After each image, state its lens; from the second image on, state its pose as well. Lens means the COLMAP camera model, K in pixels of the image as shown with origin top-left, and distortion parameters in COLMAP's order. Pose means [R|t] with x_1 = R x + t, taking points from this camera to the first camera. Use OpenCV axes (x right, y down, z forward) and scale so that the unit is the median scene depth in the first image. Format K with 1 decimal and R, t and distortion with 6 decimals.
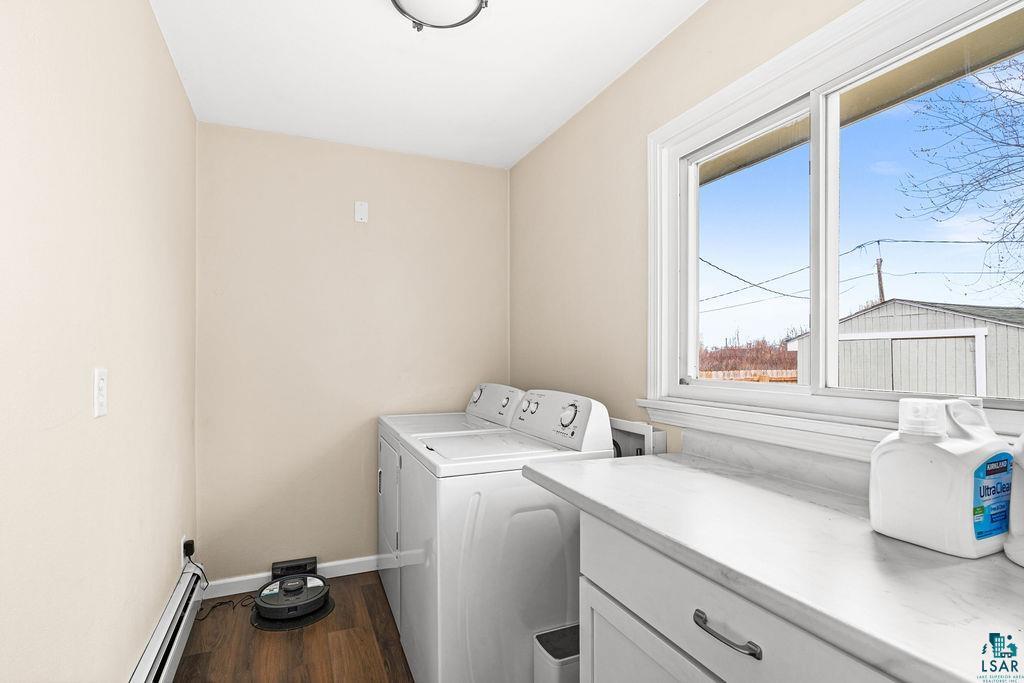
lens RADIAL K [[512.0, 0, 516.4], [0, 512.0, 348.5], [0, 0, 1]] dist [0.006925, 0.001327]
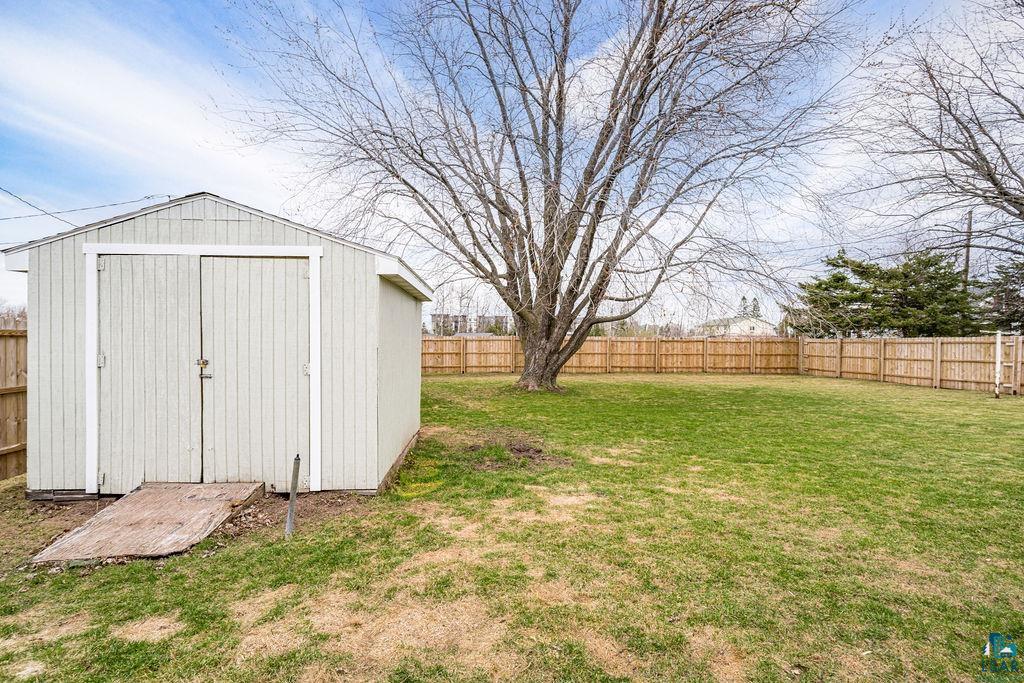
lens RADIAL K [[512.0, 0, 516.7], [0, 512.0, 337.8], [0, 0, 1]] dist [0.006925, 0.001327]
pose [[0.369571, -0.005500, 0.929186, 0.297251], [-0.015780, 0.999801, 0.012195, 0.069918], [-0.929068, -0.019170, 0.369411, 0.417802]]
